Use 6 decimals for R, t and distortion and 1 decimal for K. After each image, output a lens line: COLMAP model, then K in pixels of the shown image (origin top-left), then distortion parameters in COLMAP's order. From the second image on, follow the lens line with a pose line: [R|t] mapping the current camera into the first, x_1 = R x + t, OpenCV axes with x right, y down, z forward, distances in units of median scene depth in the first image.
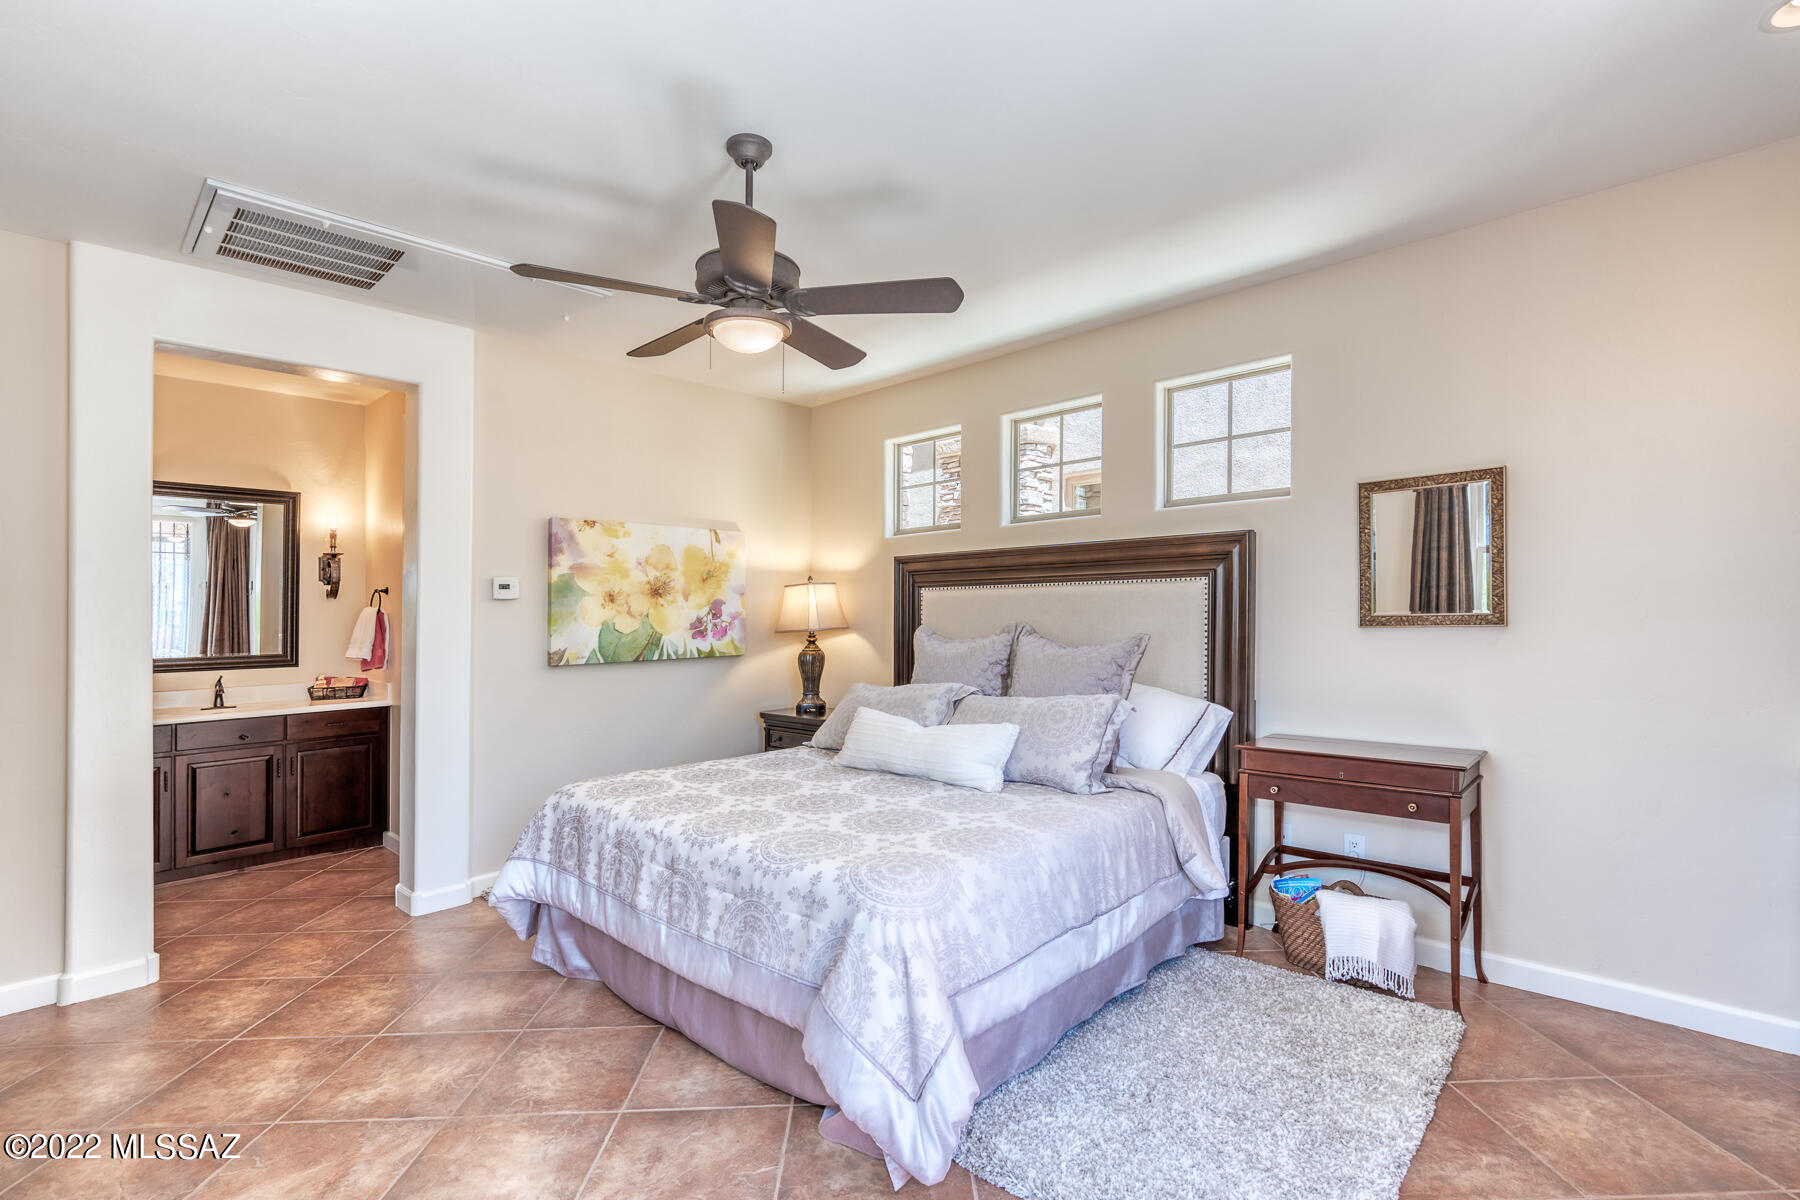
lens RADIAL K [[827.8, 0, 901.6], [0, 827.8, 600.4], [0, 0, 1]] dist [0.002862, 0.000096]
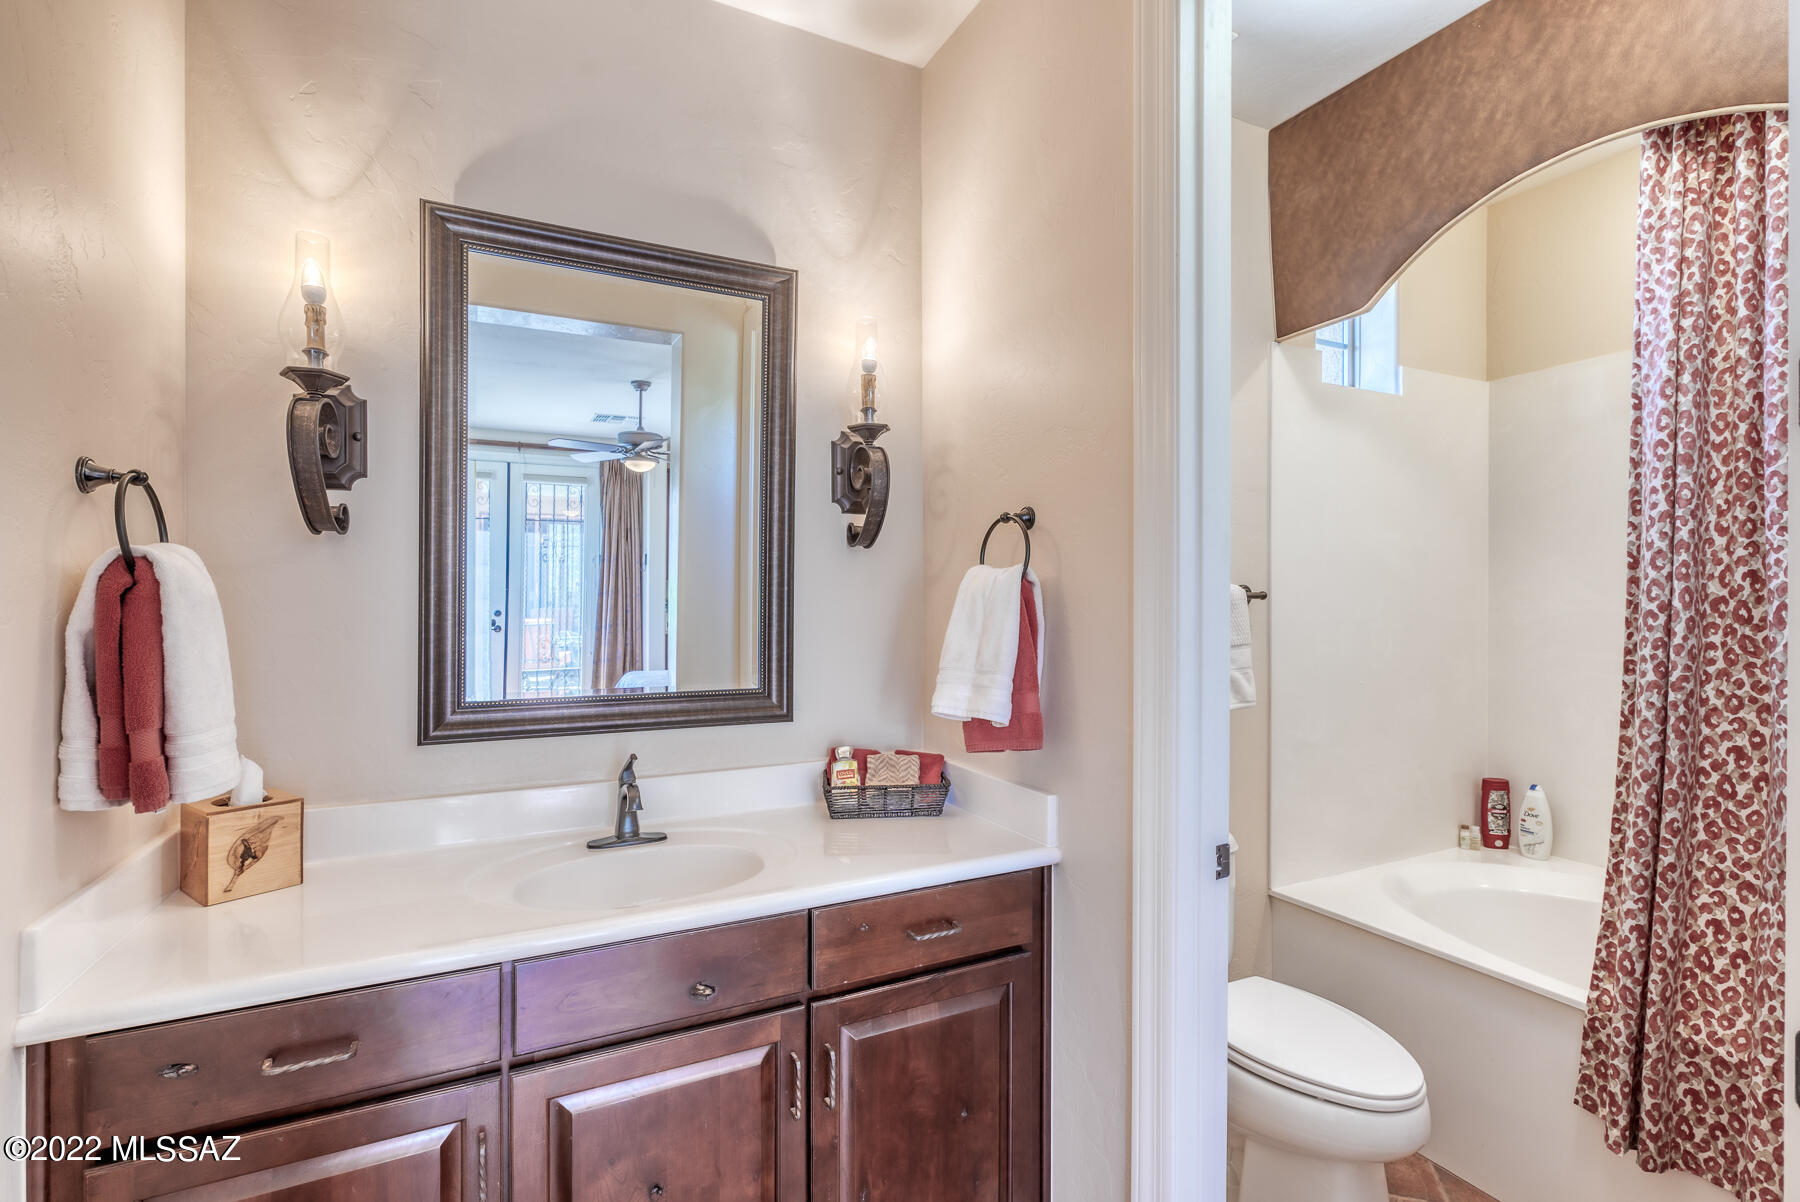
lens RADIAL K [[827.8, 0, 900.4], [0, 827.8, 600.3], [0, 0, 1]] dist [0.002862, 0.000096]
pose [[0.939214, 0.007530, -0.343251, -0.549530], [-0.002742, 0.999892, 0.014433, 0.017244], [0.343322, -0.012614, 0.939133, 0.656968]]
